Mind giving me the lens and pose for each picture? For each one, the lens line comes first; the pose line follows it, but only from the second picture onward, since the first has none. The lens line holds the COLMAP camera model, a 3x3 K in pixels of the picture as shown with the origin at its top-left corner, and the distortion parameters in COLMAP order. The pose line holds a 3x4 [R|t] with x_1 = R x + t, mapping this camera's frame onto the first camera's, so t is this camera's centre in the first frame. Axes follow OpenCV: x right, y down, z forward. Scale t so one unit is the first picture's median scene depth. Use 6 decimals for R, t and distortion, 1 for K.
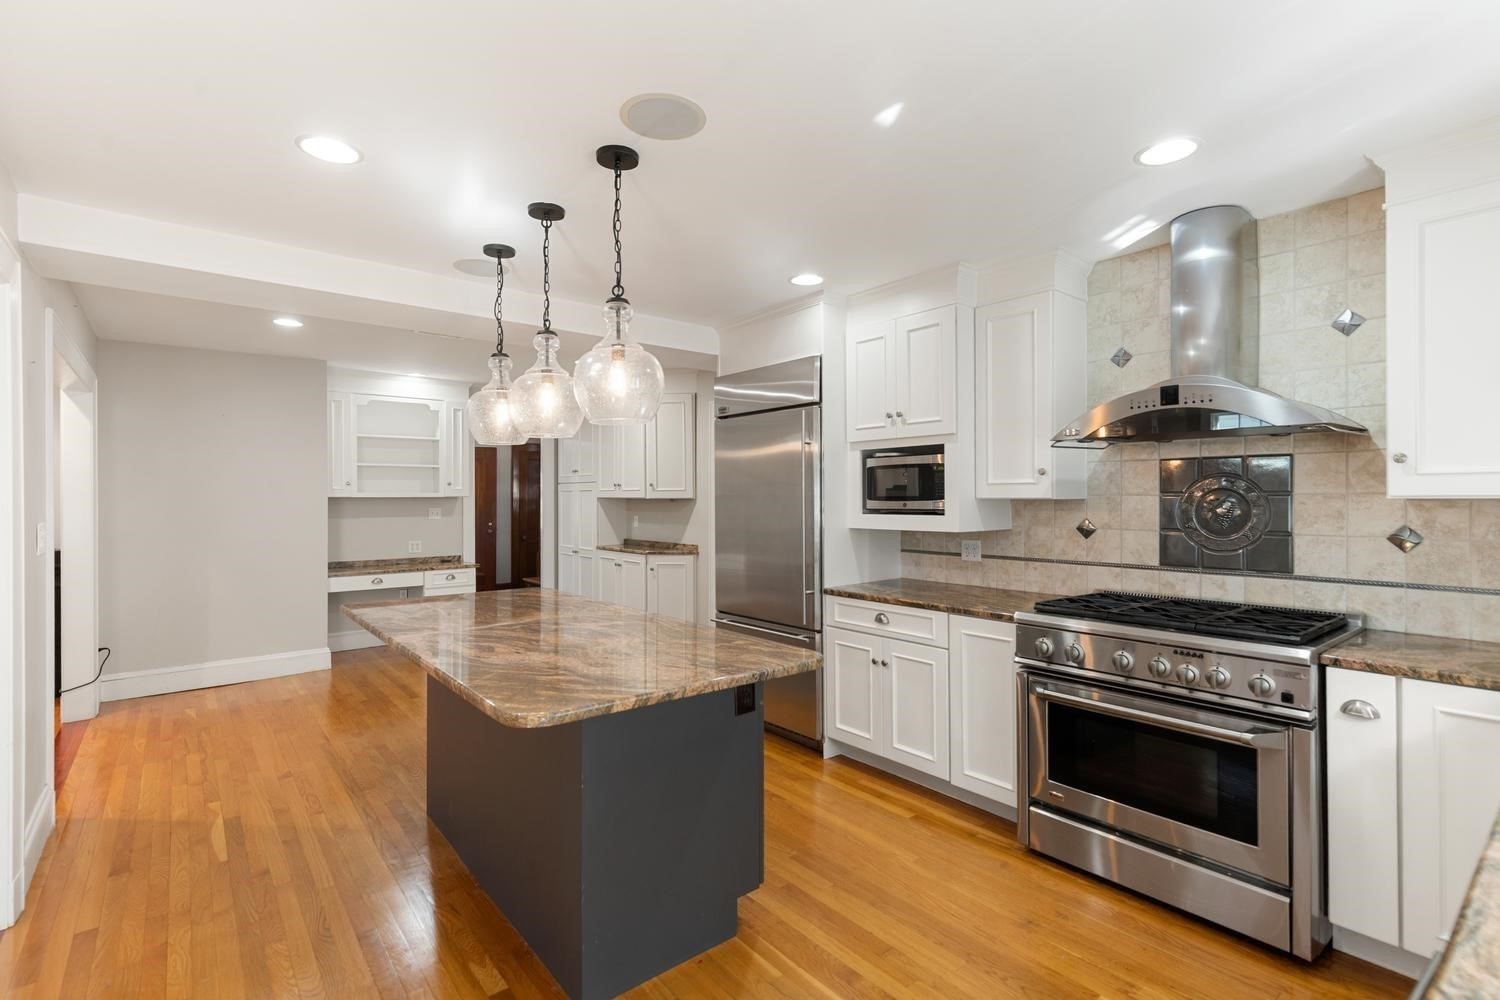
lens RADIAL K [[693.3, 0, 740.2], [0, 693.3, 498.2], [0, 0, 1]] dist [0.001377, 0.000194]
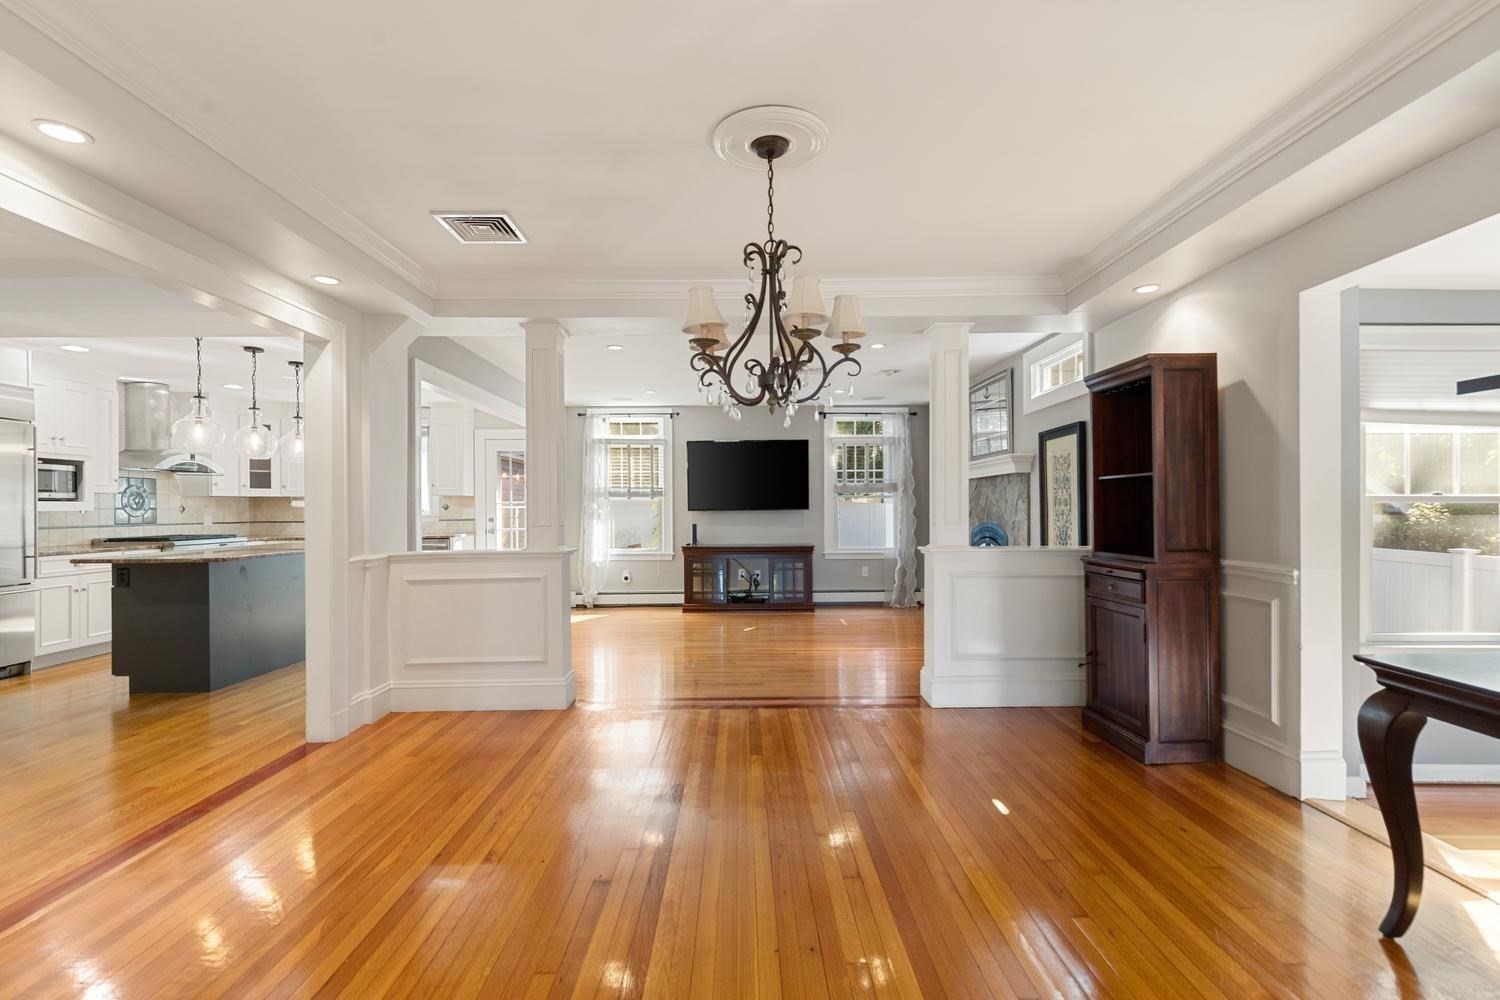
lens RADIAL K [[693.3, 0, 740.2], [0, 693.3, 498.2], [0, 0, 1]] dist [0.001377, 0.000194]
pose [[-0.780059, 0.015358, 0.625517, -2.090050], [0.005296, 0.999825, -0.017944, 0.056286], [-0.625683, -0.010685, -0.780004, 1.351586]]
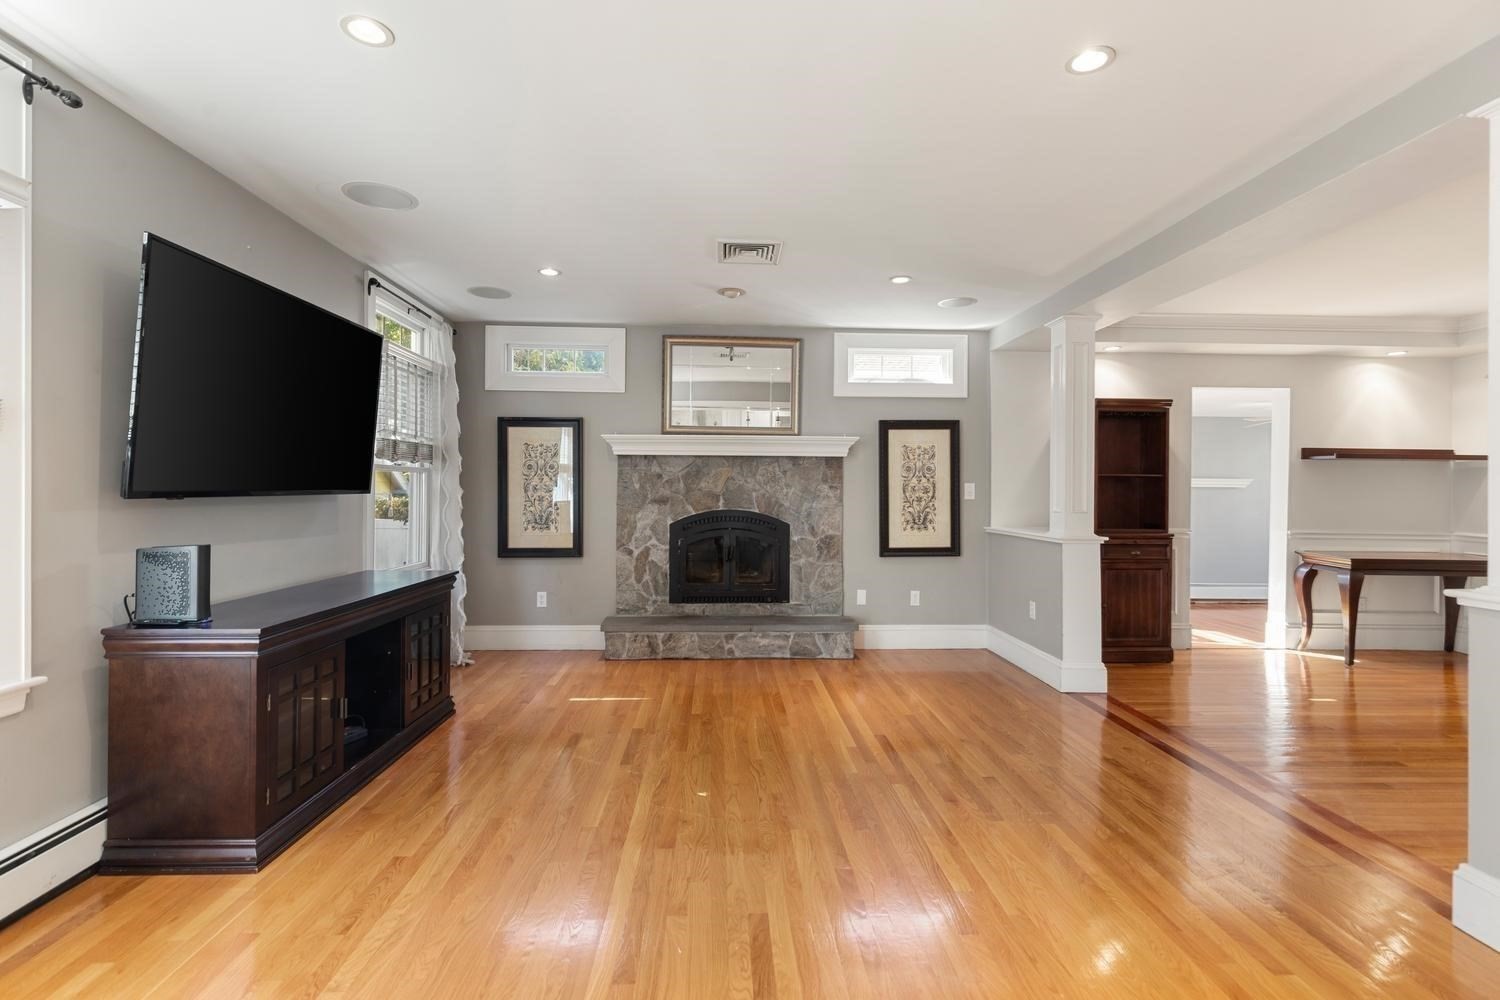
lens RADIAL K [[673.0, 0, 750.0], [0, 673.0, 500.0], [0, 0, 1]] dist [0.000865, 0.000079]
pose [[-0.595059, 0.005404, -0.803664, -0.202389], [-0.002306, 0.999962, 0.008431, 0.052583], [0.803679, 0.006870, -0.595024, 0.363677]]
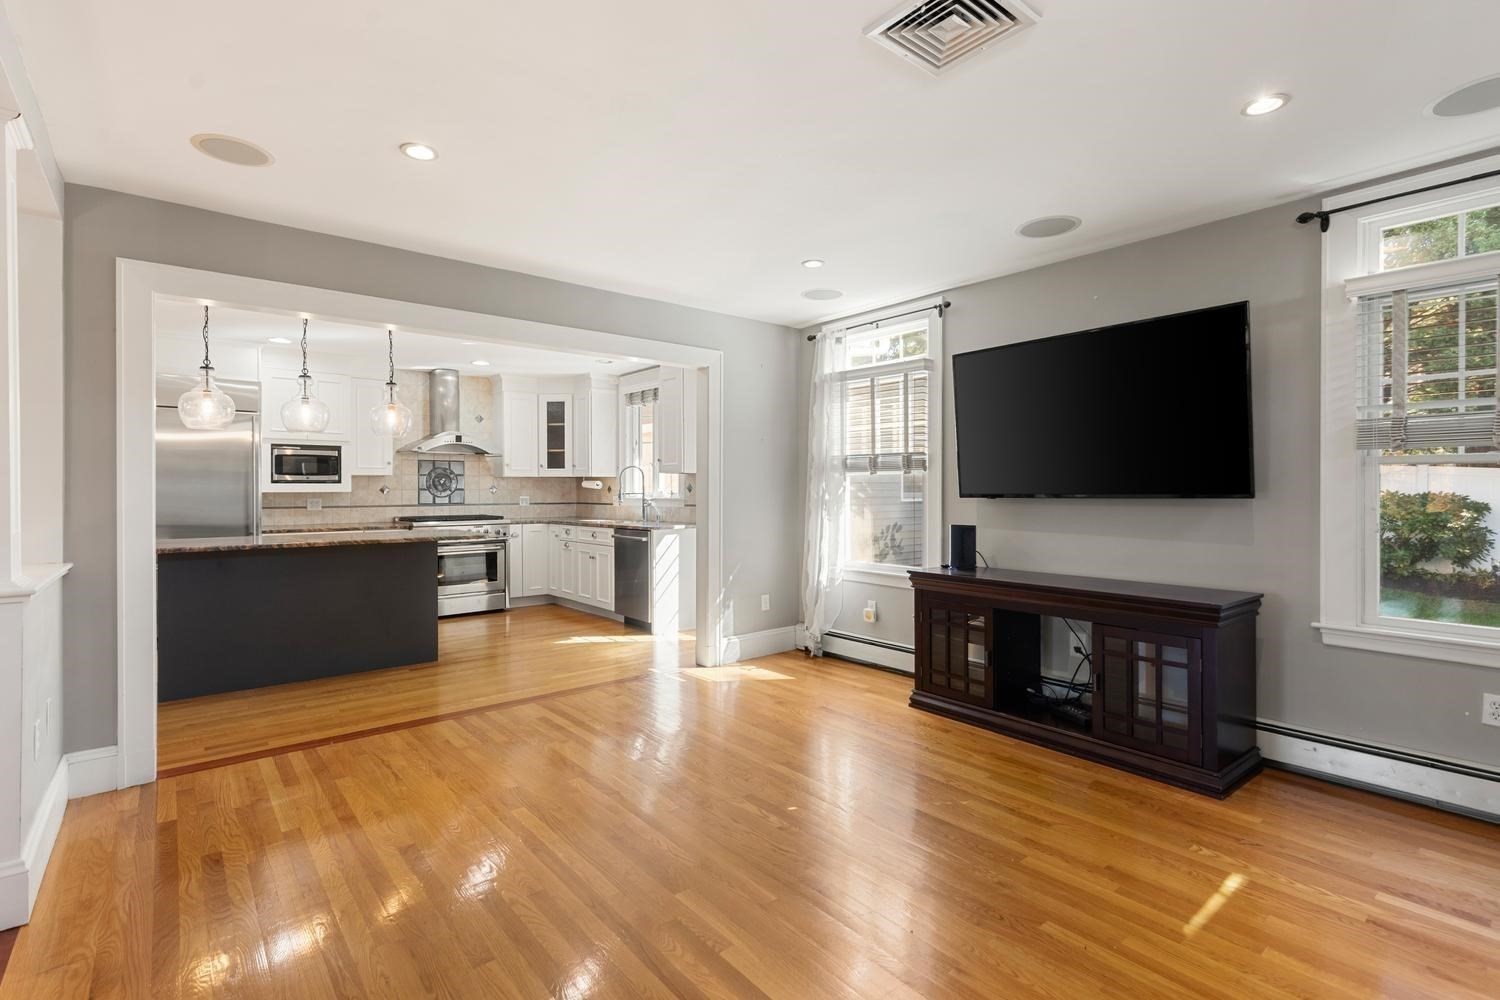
lens RADIAL K [[693.3, 0, 740.2], [0, 693.3, 498.2], [0, 0, 1]] dist [0.001377, 0.000194]
pose [[-0.000629, -0.010911, 0.999940, -1.603853], [-0.000560, 0.999940, 0.010910, 0.043945], [-1.000000, -0.000553, -0.000635, -0.097769]]
